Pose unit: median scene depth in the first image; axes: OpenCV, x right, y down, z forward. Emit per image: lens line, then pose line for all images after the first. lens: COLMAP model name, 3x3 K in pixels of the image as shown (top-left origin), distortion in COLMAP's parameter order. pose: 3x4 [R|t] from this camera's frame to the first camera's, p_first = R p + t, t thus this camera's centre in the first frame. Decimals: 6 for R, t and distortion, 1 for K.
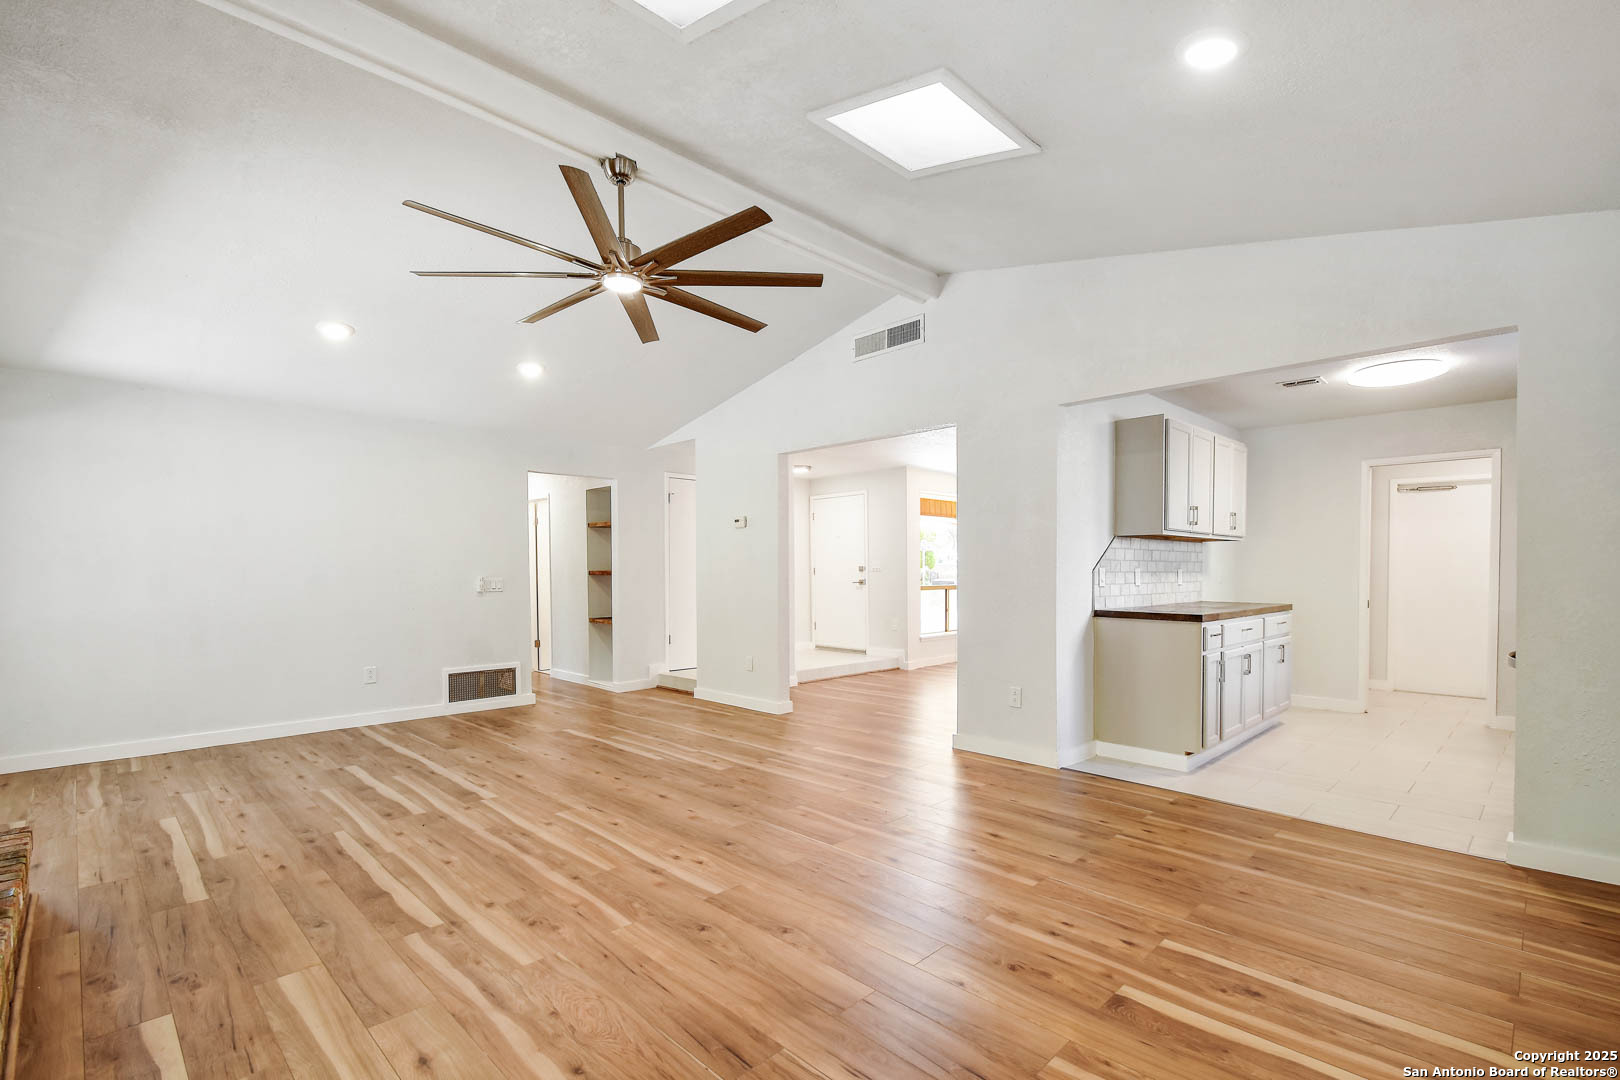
lens RADIAL K [[732.6, 0, 803.1], [0, 732.6, 577.7], [0, 0, 1]] dist [0.027809, -0.023212]
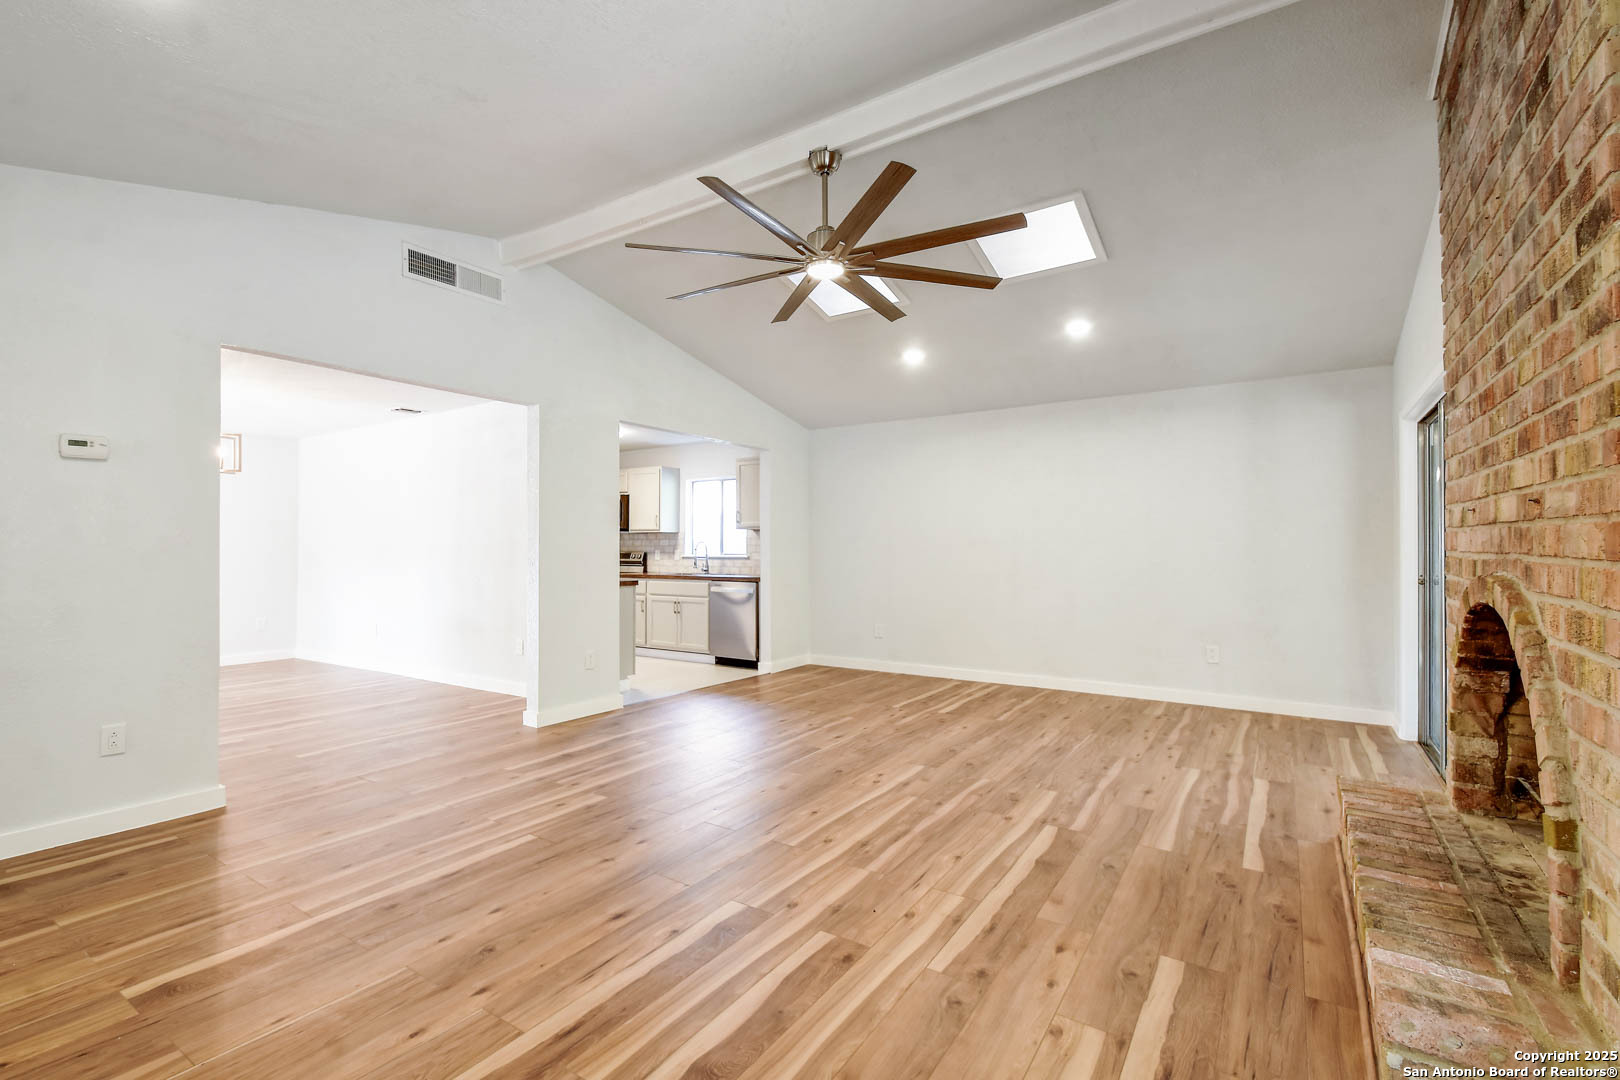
lens RADIAL K [[727.5, 0, 792.9], [0, 727.5, 562.5], [0, 0, 1]] dist [0.009741, -0.000471]
pose [[-0.196440, -0.013317, 0.980425, -1.105824], [0.010037, 0.999828, 0.015592, -0.005399], [-0.980464, 0.012904, -0.196273, 1.136712]]
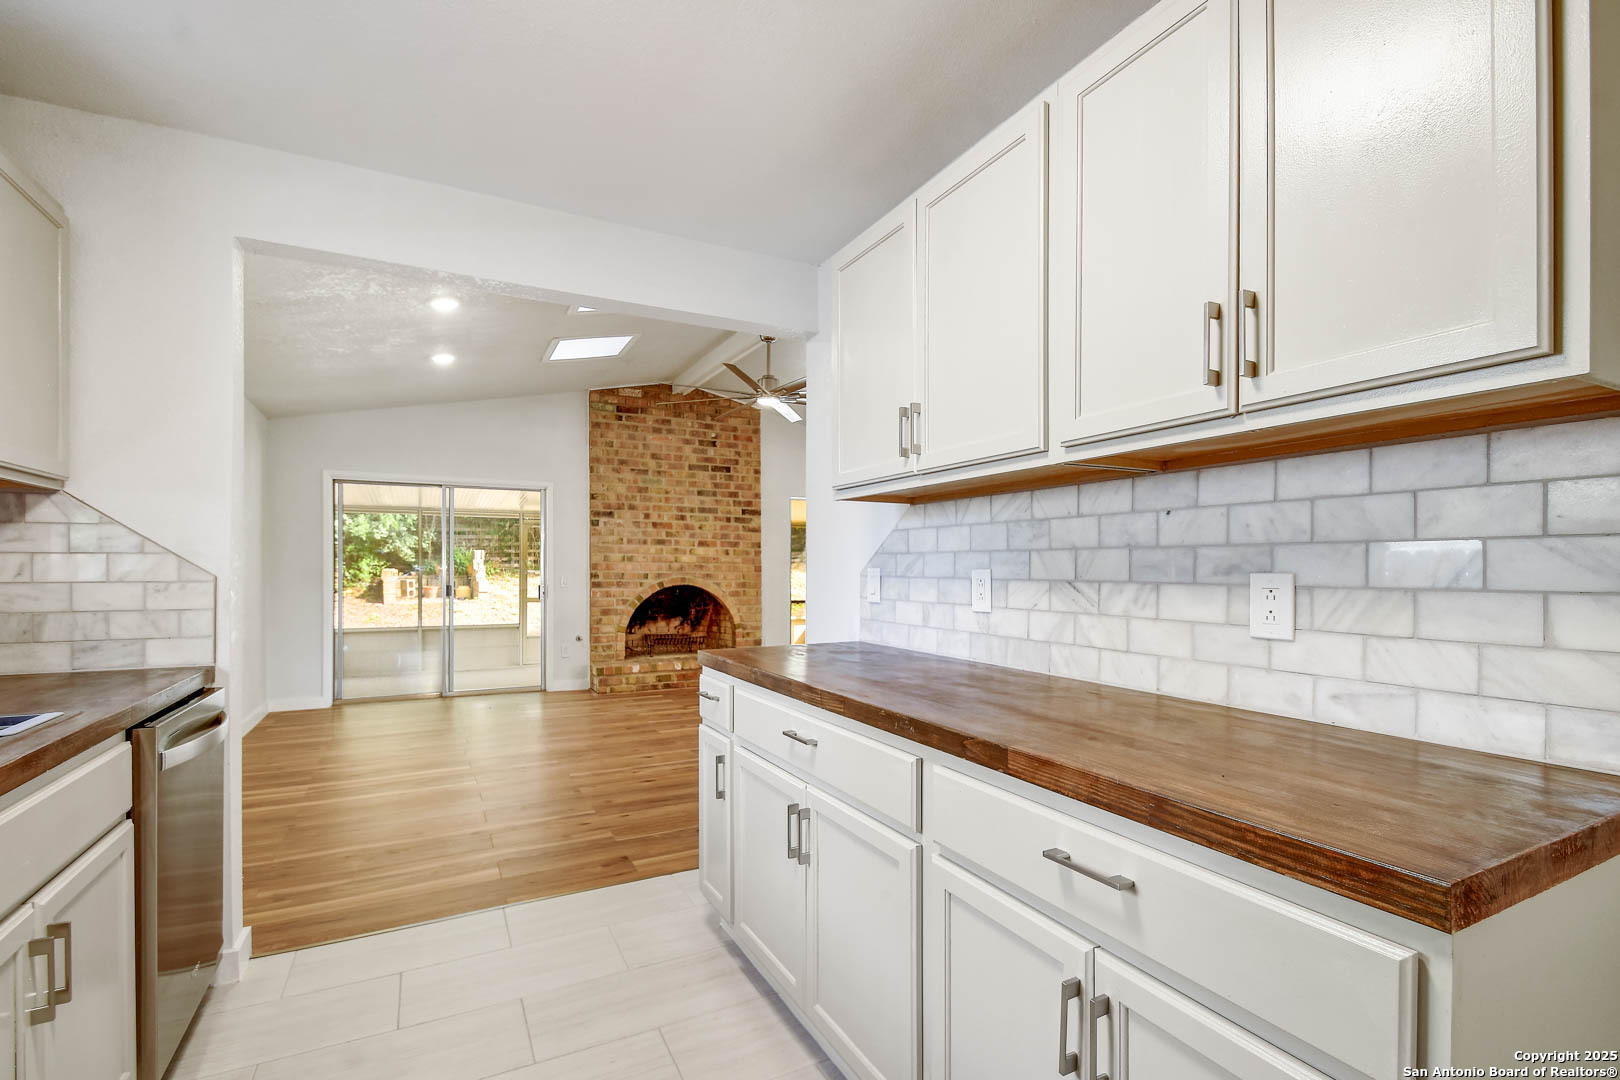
lens RADIAL K [[737.3, 0, 804.5], [0, 737.3, 570.8], [0, 0, 1]] dist [0.010637, -0.000040]
pose [[-0.296103, 0.005043, -0.955143, 1.237450], [-0.011346, 0.999897, 0.008797, -0.020976], [0.955089, 0.013441, -0.296015, 1.447580]]
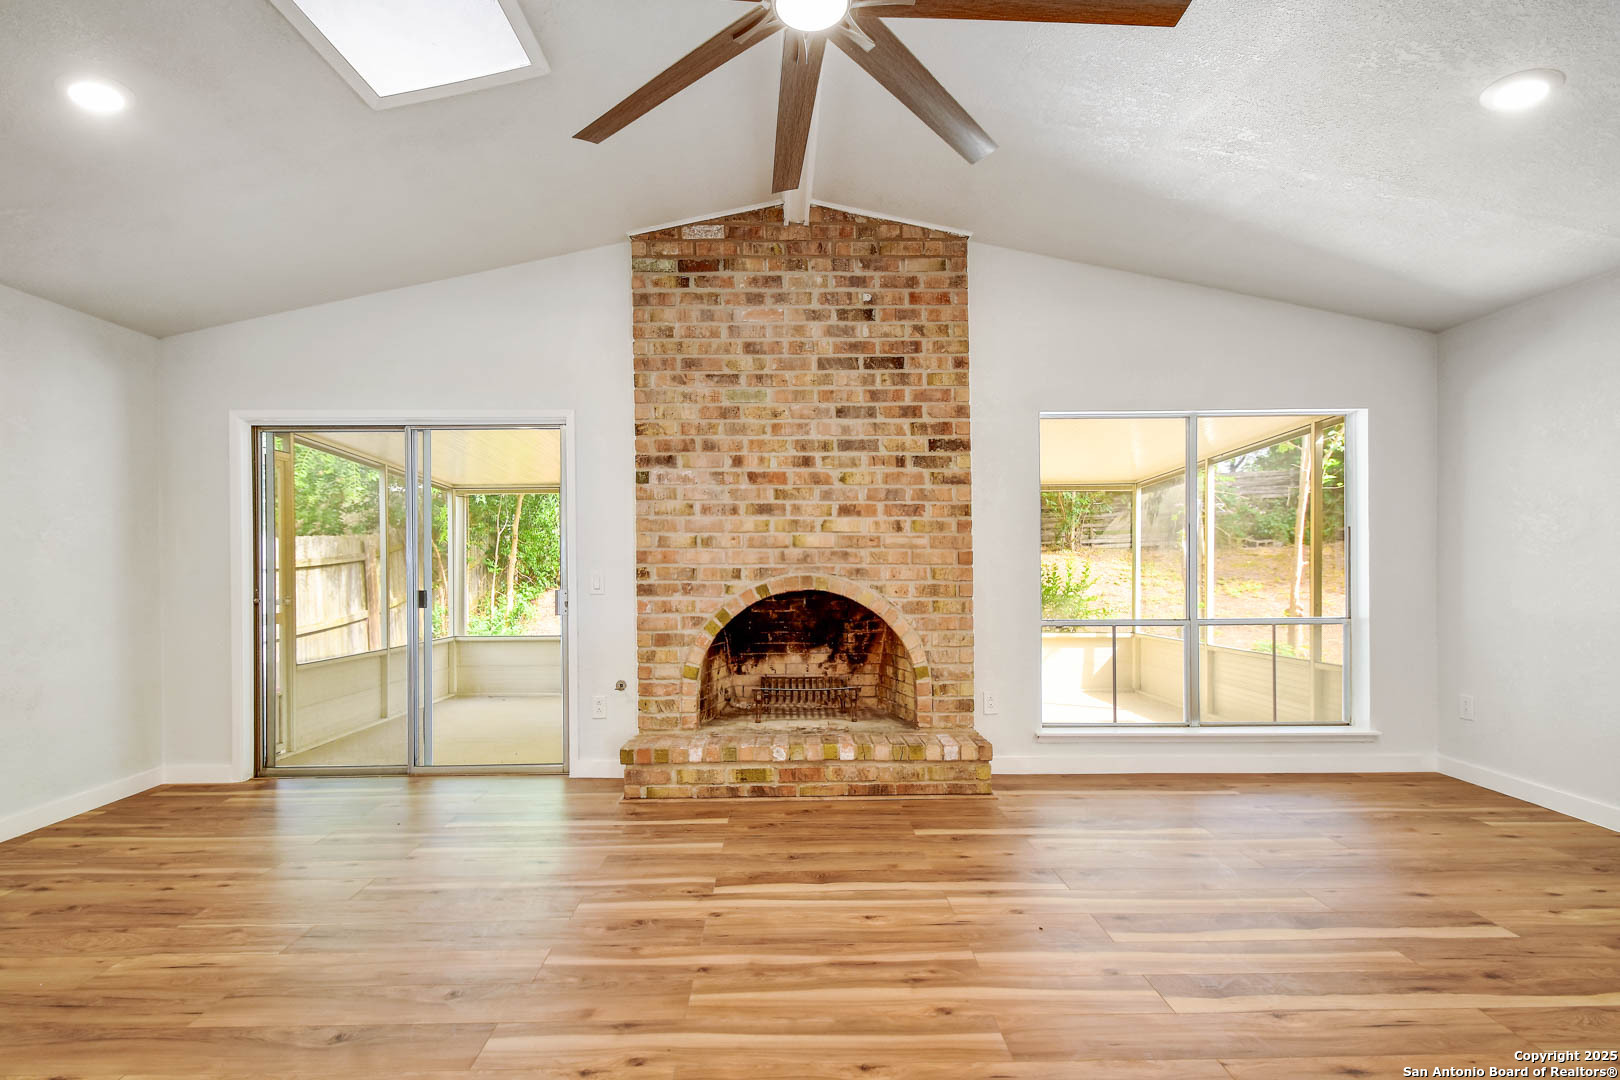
lens RADIAL K [[727.5, 0, 792.9], [0, 727.5, 562.5], [0, 0, 1]] dist [0.009741, -0.000471]
pose [[-0.693778, 0.010662, -0.720110, 0.126537], [0.002449, 0.999920, 0.012444, -0.013205], [0.720185, 0.006870, -0.693748, 1.228852]]
